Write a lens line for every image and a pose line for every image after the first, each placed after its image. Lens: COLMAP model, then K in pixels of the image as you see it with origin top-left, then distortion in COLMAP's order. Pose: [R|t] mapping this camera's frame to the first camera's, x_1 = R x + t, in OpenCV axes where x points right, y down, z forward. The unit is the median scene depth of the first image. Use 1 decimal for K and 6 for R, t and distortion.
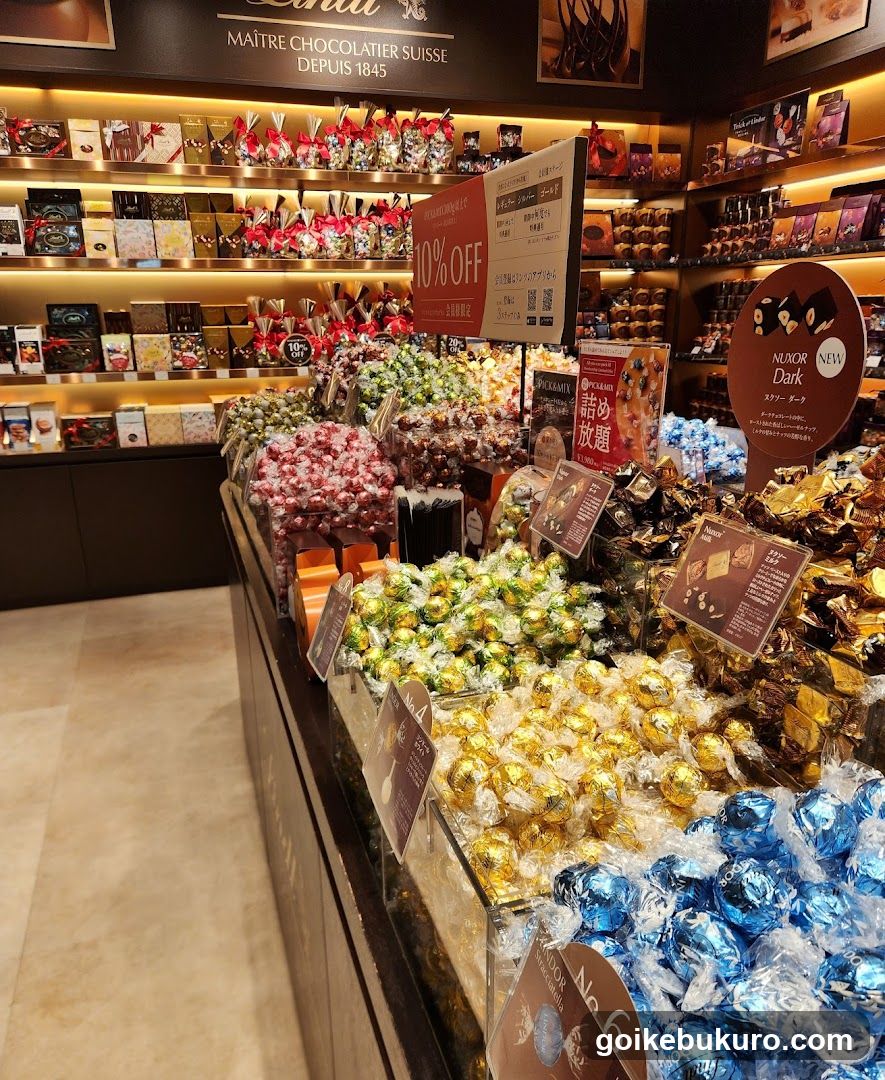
lens RADIAL K [[796.8, 0, 440.6], [0, 796.8, 561.6], [0, 0, 1]] dist [0.043808, -0.045957]
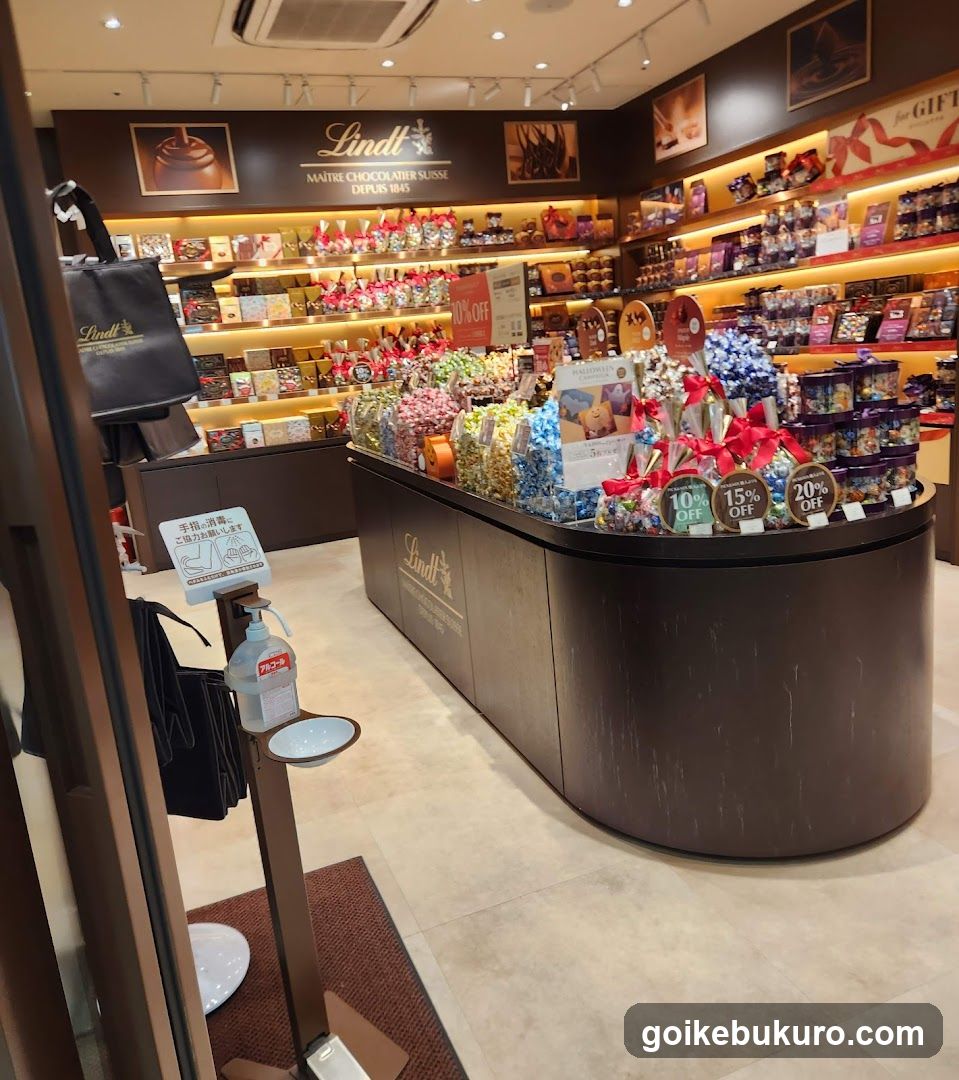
lens RADIAL K [[845.0, 0, 480.7], [0, 845.0, 519.2], [0, 0, 1]] dist [0.054918, 0.001830]
pose [[0.995290, -0.091080, 0.033194, -0.041954], [0.093916, 0.990812, -0.097324, 0.173788], [-0.024025, 0.099983, 0.994699, -0.524130]]
